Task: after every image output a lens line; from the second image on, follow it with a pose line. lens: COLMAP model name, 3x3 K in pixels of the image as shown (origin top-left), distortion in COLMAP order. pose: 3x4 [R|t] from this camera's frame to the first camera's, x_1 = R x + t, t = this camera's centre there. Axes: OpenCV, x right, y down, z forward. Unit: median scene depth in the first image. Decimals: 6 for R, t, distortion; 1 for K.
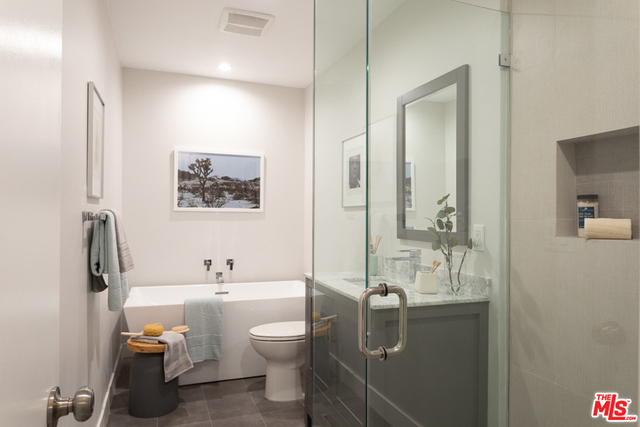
lens RADIAL K [[457.2, 0, 321.2], [0, 457.2, 214.3], [0, 0, 1]] dist [-0.011143, -0.002165]
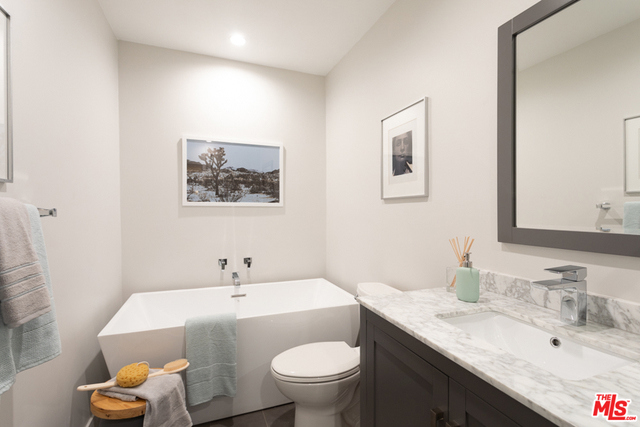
lens RADIAL K [[313.4, 0, 339.3], [0, 313.4, 211.2], [0, 0, 1]] dist [-0.004922, -0.000665]
pose [[0.997182, -0.010368, 0.074300, -0.062494], [0.009918, 0.999930, 0.006425, 0.002188], [-0.074362, -0.005670, 0.997215, 0.366016]]
